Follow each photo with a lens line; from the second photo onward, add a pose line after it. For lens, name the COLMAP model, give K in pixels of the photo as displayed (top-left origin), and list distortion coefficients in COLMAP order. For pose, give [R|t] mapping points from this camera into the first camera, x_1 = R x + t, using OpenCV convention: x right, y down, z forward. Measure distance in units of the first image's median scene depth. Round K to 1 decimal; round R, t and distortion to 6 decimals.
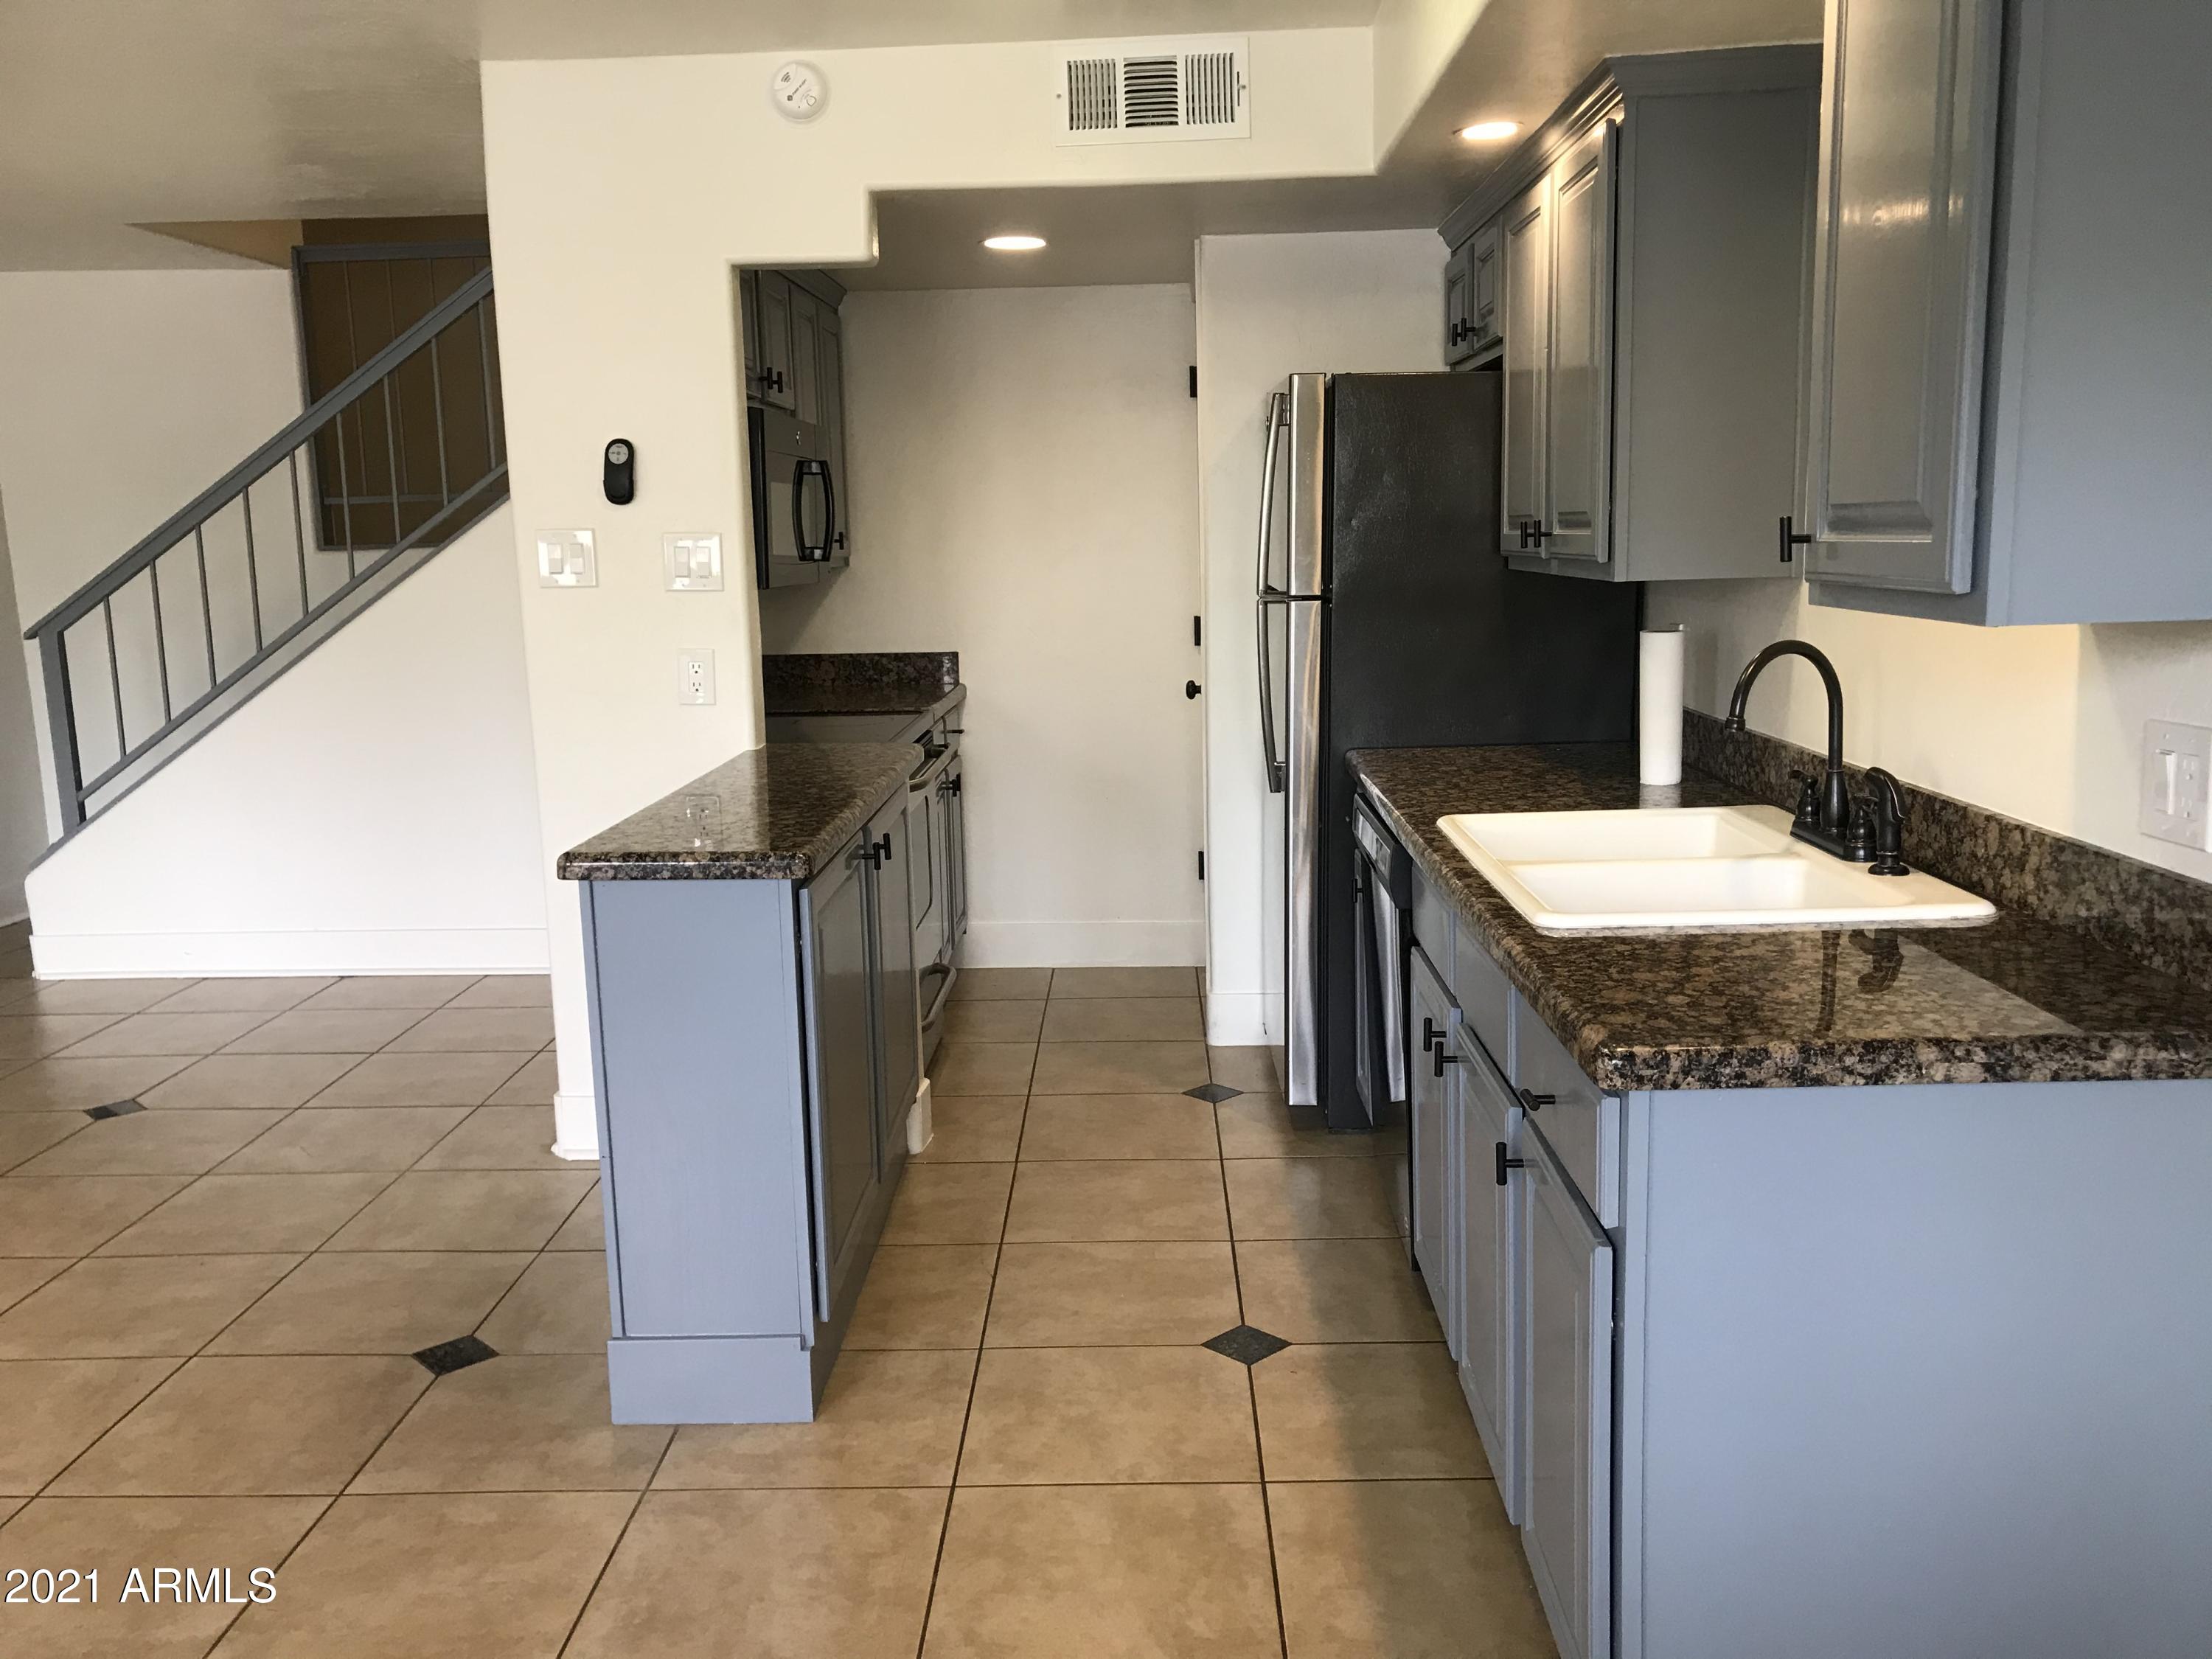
lens RADIAL K [[1837.5, 0, 1102.4], [0, 1837.5, 822.6], [0, 0, 1]] dist [0.017003, 0.010751]
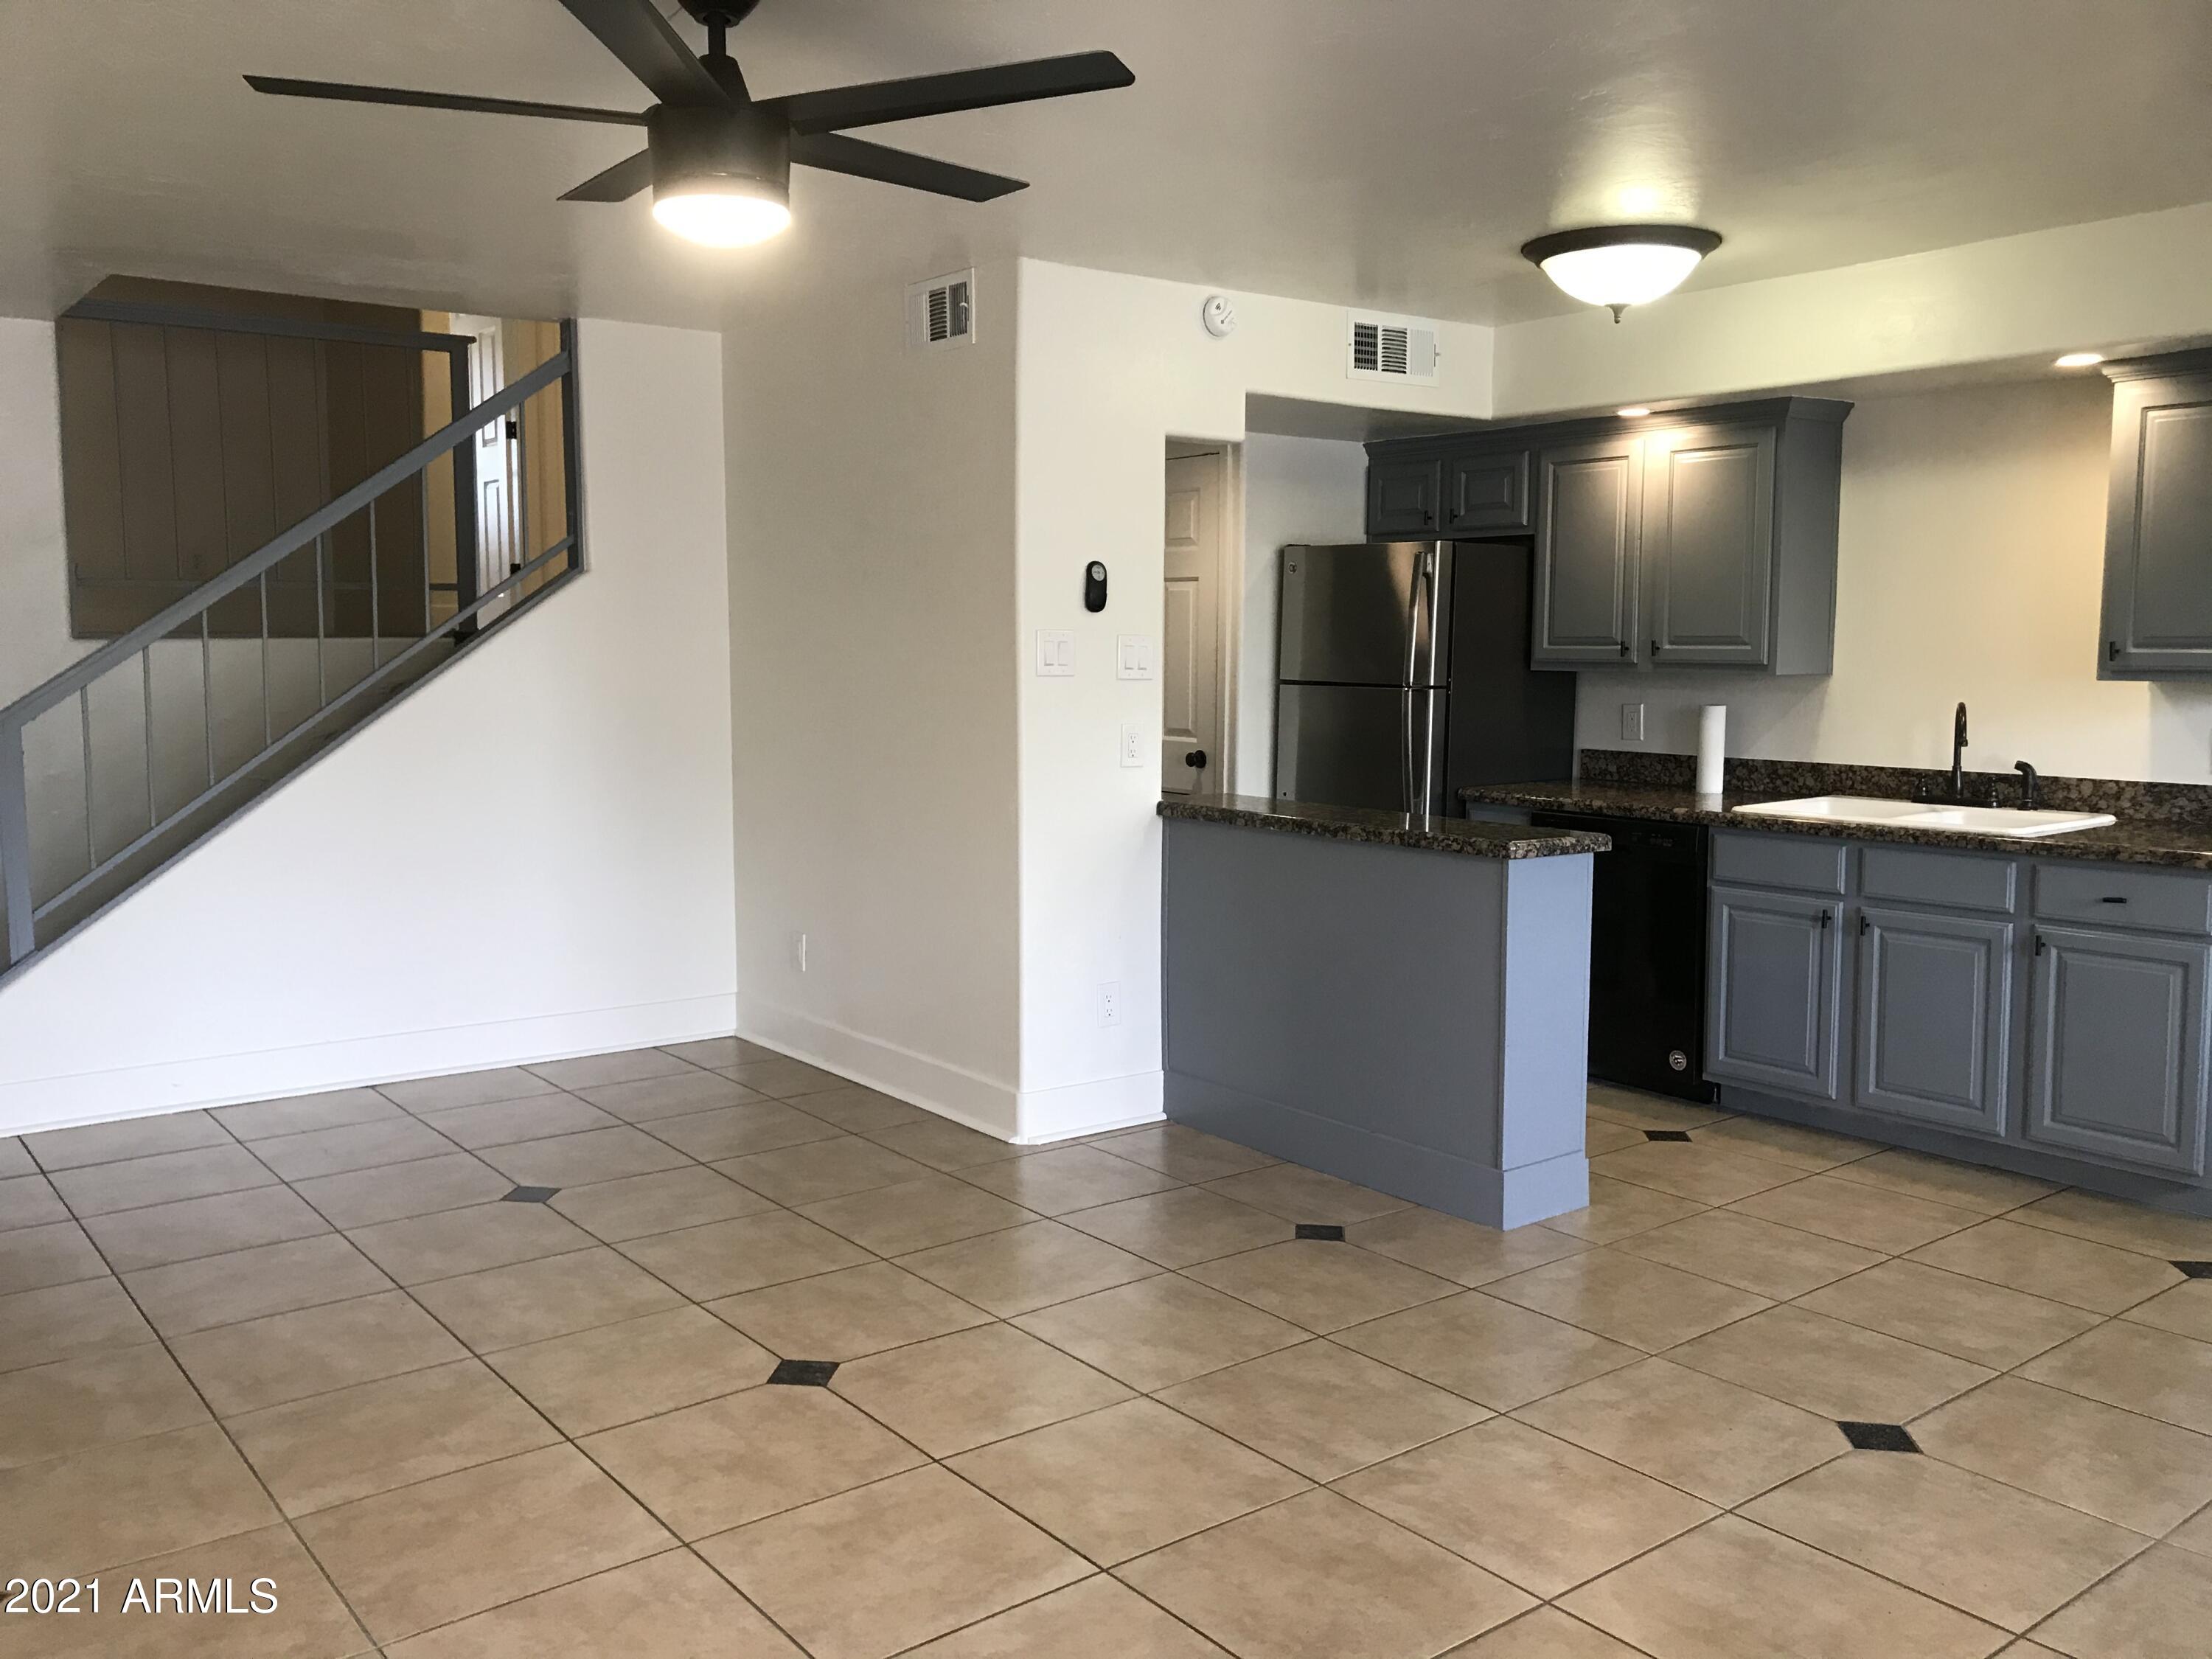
lens RADIAL K [[1837.5, 0, 1103.4], [0, 1837.5, 828.5], [0, 0, 1]] dist [0.017003, 0.010751]
pose [[0.768983, -0.044683, 0.637706, -1.124266], [0.081038, 0.996320, -0.027909, 0.013402], [-0.634112, 0.073140, 0.769774, 0.027870]]
